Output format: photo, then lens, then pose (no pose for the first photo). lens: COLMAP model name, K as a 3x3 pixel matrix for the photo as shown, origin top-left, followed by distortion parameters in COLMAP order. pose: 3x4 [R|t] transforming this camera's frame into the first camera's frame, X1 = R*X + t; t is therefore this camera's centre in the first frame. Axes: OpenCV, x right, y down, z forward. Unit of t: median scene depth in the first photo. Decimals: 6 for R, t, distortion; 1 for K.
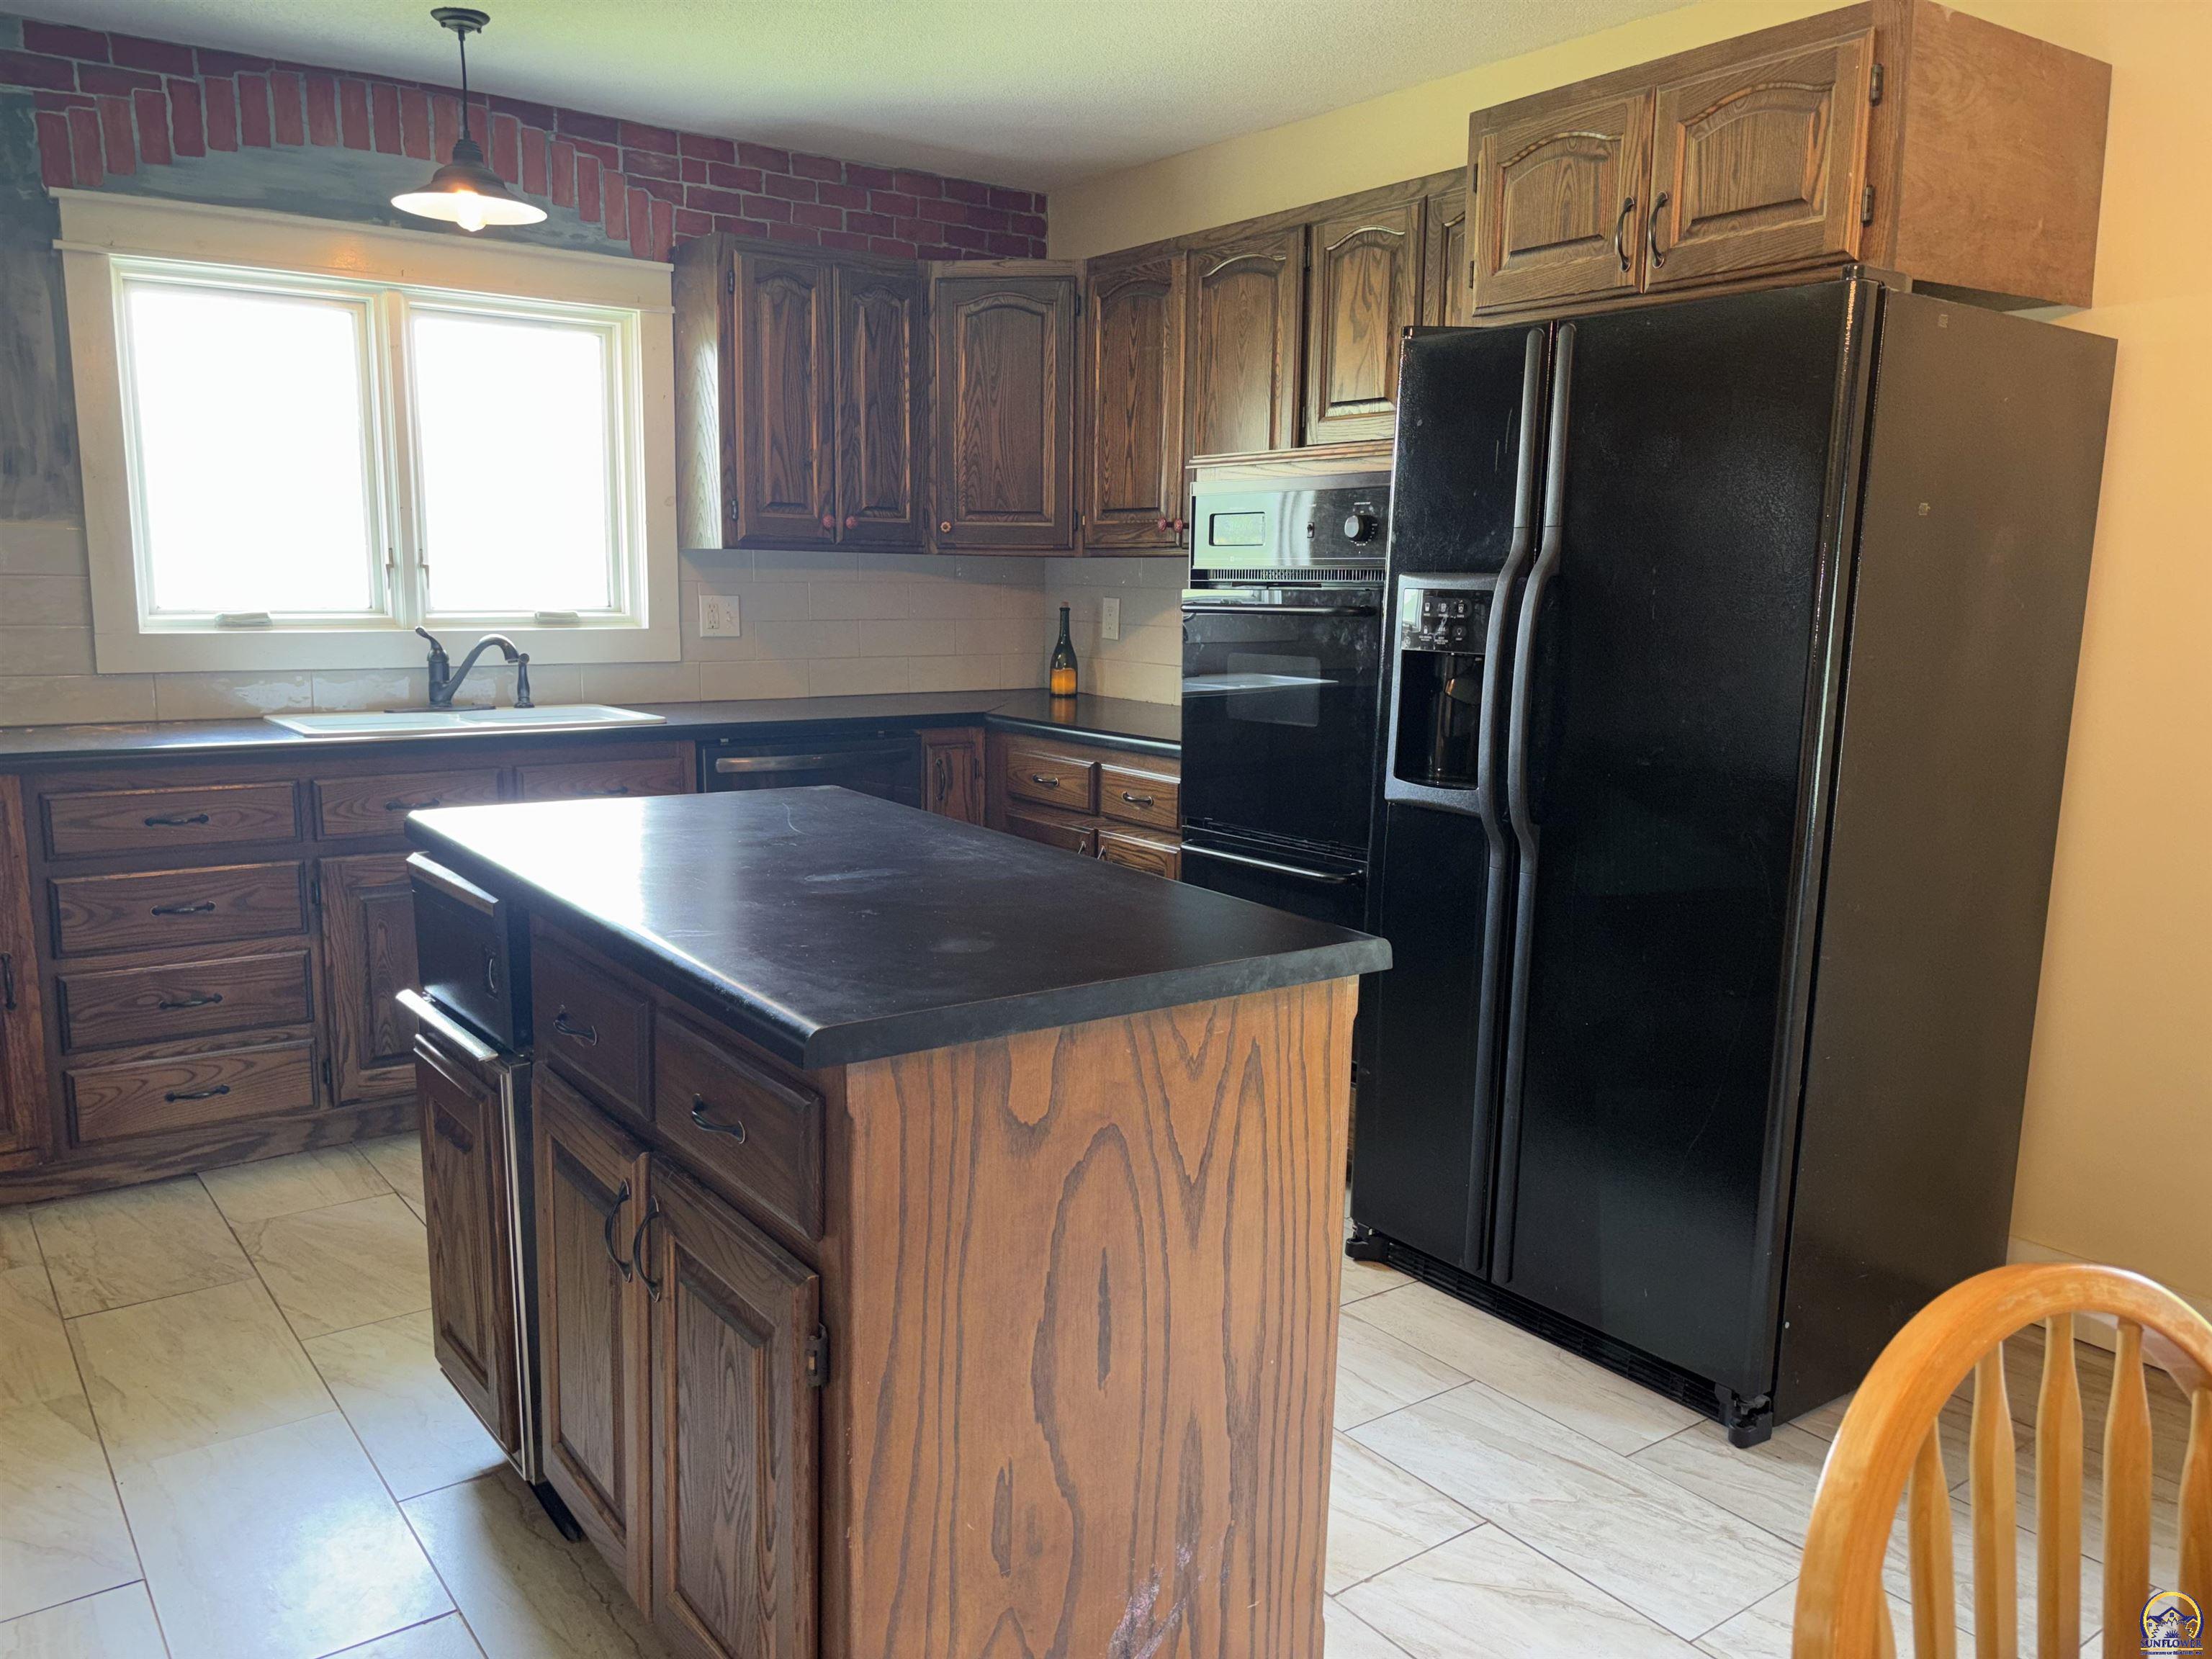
lens RADIAL K [[1685.7, 0, 1101.3], [0, 1685.7, 842.7], [0, 0, 1]] dist [0.010407, -0.012508]
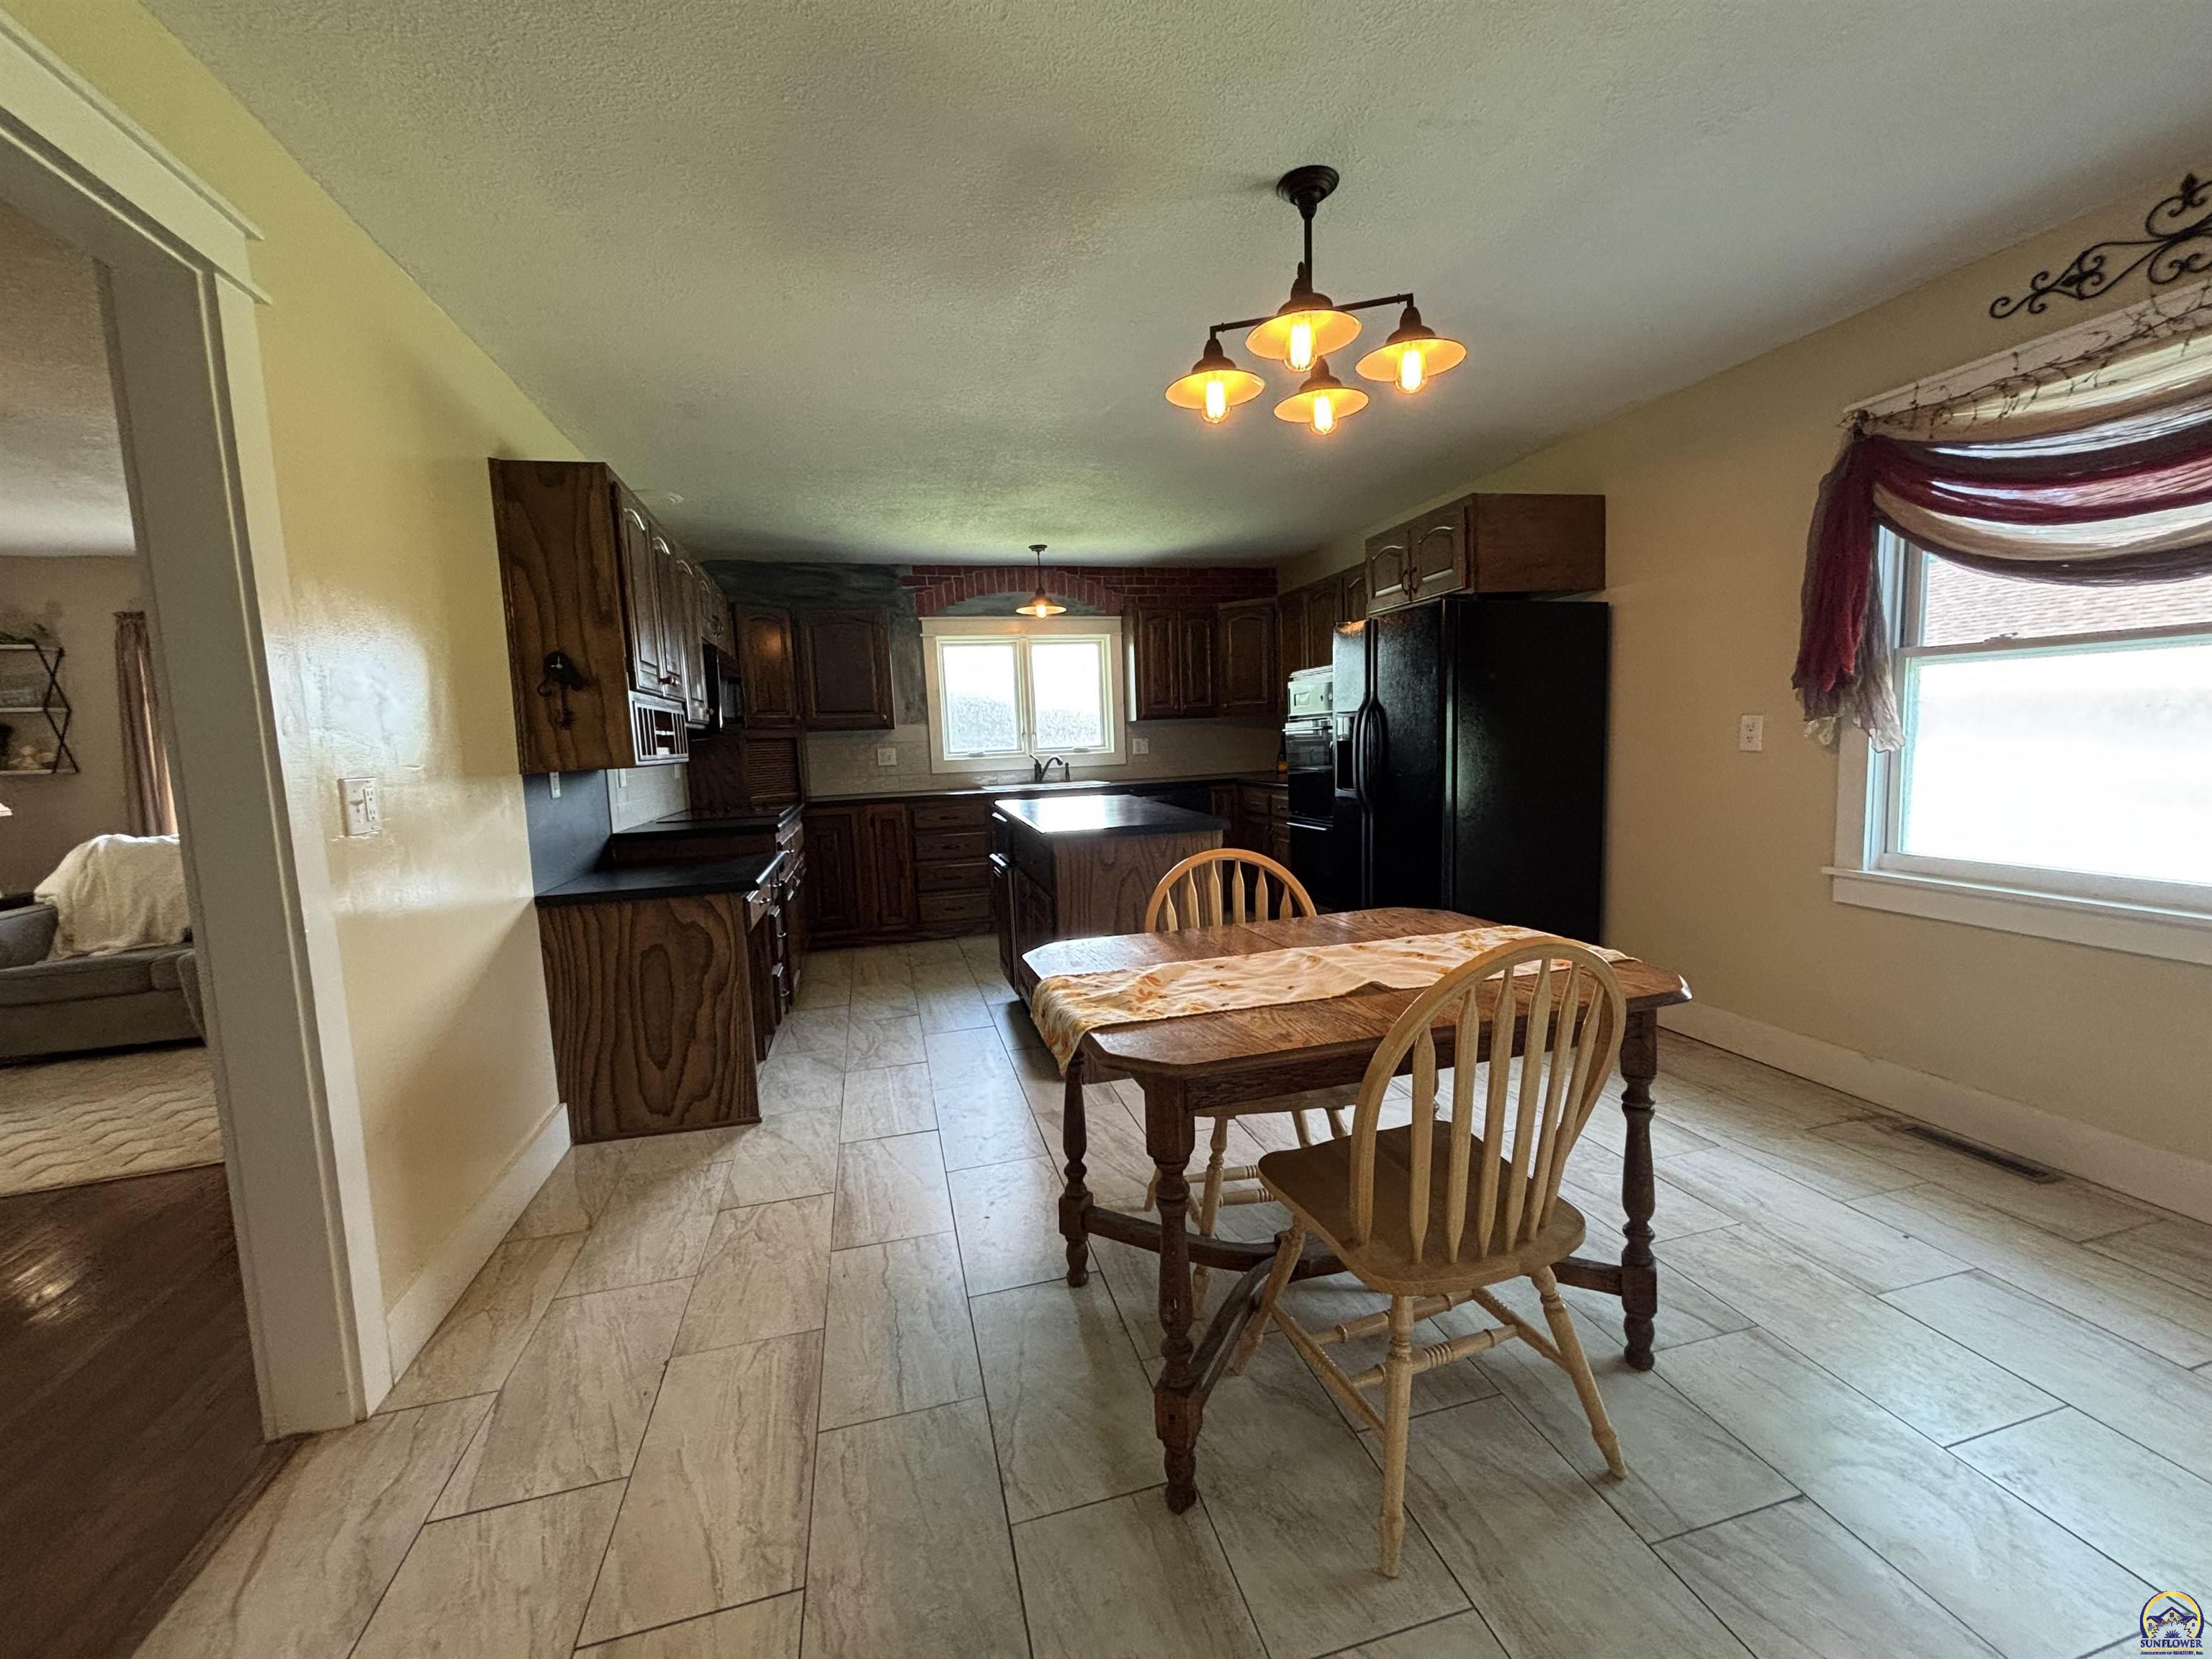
lens RADIAL K [[909.0, 0, 1119.7], [0, 909.0, 828.5], [0, 0, 1]] dist [-0.002423, -0.000393]
pose [[0.929681, -0.018468, -0.367903, 0.287100], [-0.001887, 0.998491, -0.054890, 0.078069], [0.368362, 0.051724, 0.928243, -0.345937]]
